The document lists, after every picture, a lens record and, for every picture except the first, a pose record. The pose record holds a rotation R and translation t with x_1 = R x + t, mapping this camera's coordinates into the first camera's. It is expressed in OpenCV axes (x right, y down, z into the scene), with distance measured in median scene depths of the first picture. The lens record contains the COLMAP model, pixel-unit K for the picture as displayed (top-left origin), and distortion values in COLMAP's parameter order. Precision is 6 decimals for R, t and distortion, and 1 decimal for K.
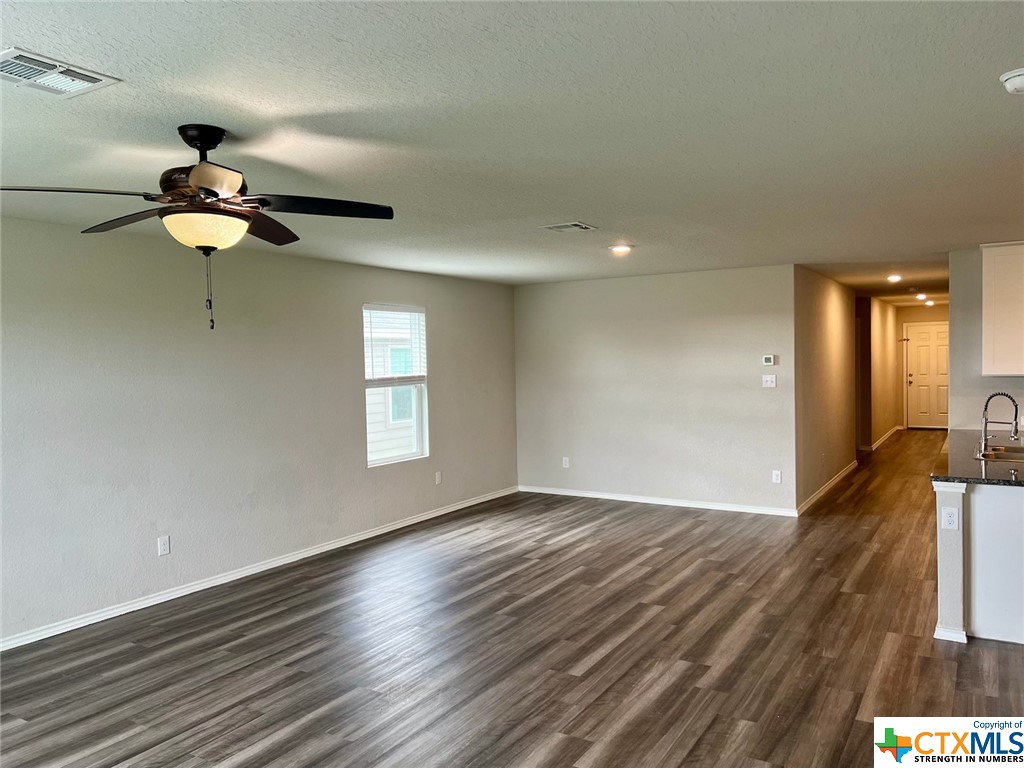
lens RADIAL K [[767.8, 0, 512.0], [0, 767.8, 384.0], [0, 0, 1]] dist [0.031380, -0.004414]
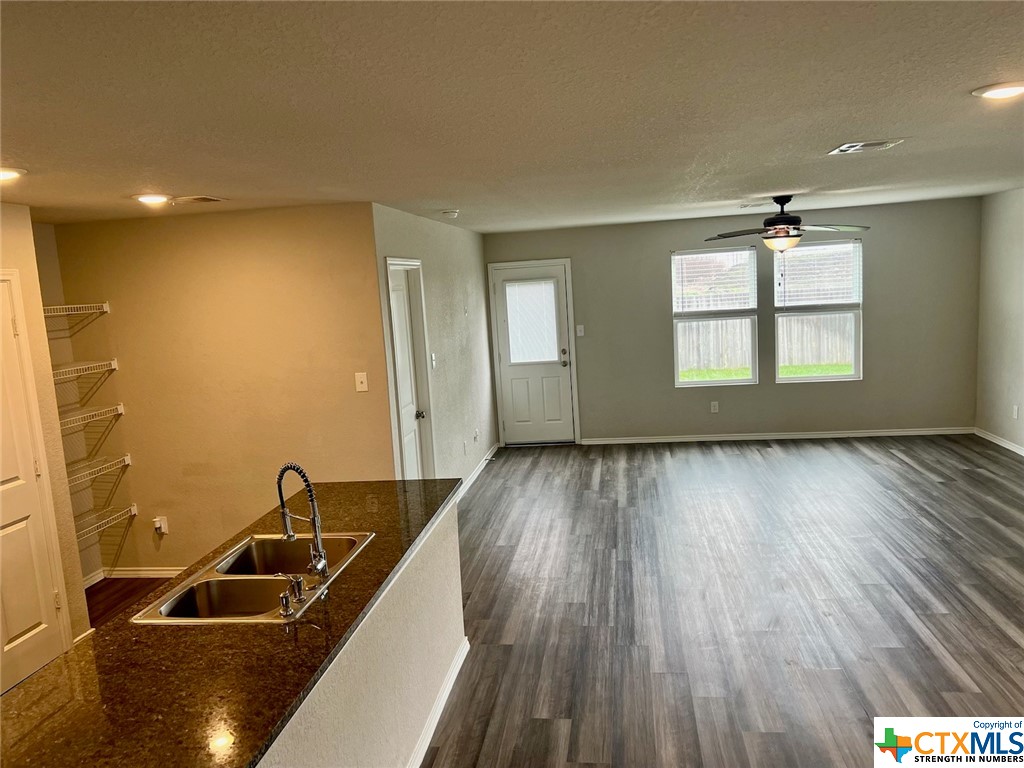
lens RADIAL K [[766.1, 0, 512.0], [0, 766.1, 384.0], [0, 0, 1]] dist [0.081478, -0.155270]
pose [[-0.914204, 0.126336, -0.385059, 0.844593], [0.064199, 0.983316, 0.170200, -0.151888], [0.400137, 0.130877, -0.907062, 1.893150]]
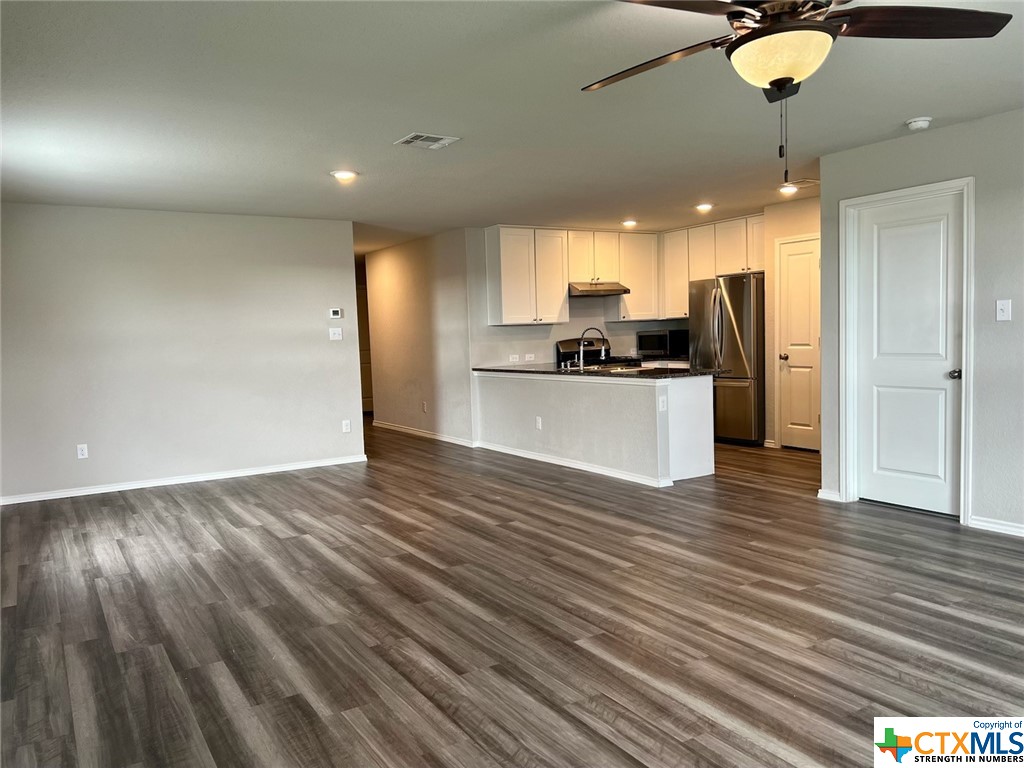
lens RADIAL K [[766.1, 0, 512.0], [0, 766.1, 384.0], [0, 0, 1]] dist [0.081478, -0.155270]
pose [[0.451523, -0.057561, 0.890401, -0.873674], [0.055520, 0.997796, 0.036349, 0.070091], [-0.890530, 0.033023, 0.453724, 0.608092]]
